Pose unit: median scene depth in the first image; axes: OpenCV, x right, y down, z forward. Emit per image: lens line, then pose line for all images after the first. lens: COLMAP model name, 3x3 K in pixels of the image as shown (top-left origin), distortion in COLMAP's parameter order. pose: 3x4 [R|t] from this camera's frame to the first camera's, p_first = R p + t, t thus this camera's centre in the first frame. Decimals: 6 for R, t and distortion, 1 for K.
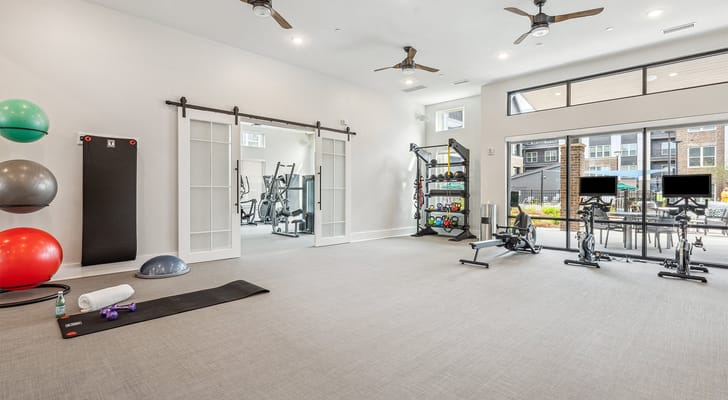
lens RADIAL K [[340.9, 0, 363.9], [0, 340.9, 193.6], [0, 0, 1]] dist [-0.001317, -0.000560]
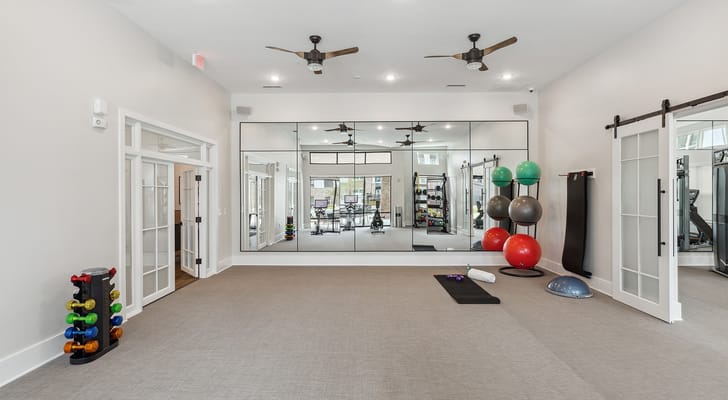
lens RADIAL K [[340.9, 0, 363.9], [0, 340.9, 193.6], [0, 0, 1]] dist [-0.001317, -0.000560]
pose [[-0.718313, 0.007679, -0.695678, 0.590719], [0.010683, 0.999943, 0.000008, -0.082709], [0.695639, -0.007426, -0.718354, 1.183538]]
